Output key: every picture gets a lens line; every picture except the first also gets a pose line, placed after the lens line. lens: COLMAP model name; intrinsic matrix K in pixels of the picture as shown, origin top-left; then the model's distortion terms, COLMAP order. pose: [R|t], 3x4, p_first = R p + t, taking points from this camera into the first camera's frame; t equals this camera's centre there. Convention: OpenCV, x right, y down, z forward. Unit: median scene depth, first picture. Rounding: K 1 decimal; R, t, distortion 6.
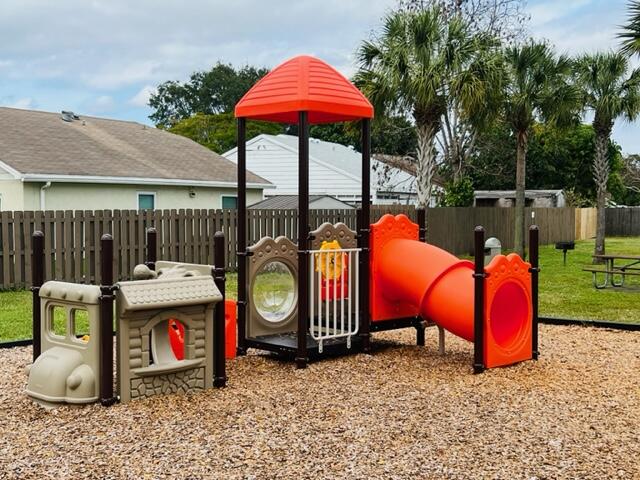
lens RADIAL K [[928.7, 0, 320.0], [0, 928.7, 240.0], [0, 0, 1]] dist [0.109055, -0.023839]
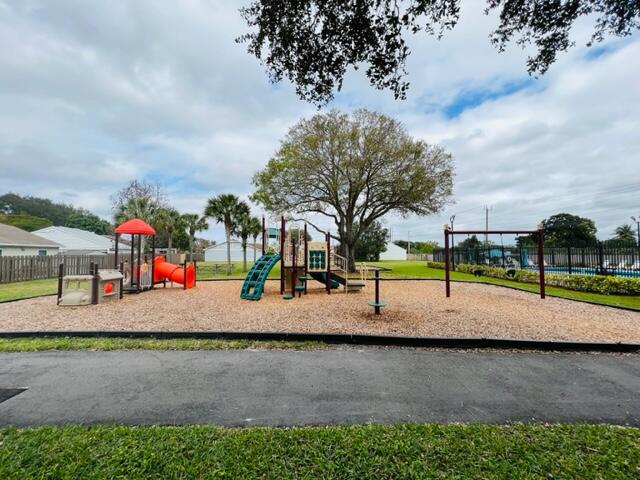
lens RADIAL K [[254.8, 0, 320.0], [0, 254.8, 240.0], [0, 0, 1]] dist [-0.001472, -0.000221]
pose [[0.710312, 0.032471, 0.703138, -0.237296], [0.029059, 0.996731, -0.075384, 0.005637], [-0.703287, 0.073979, 0.707046, -0.377071]]
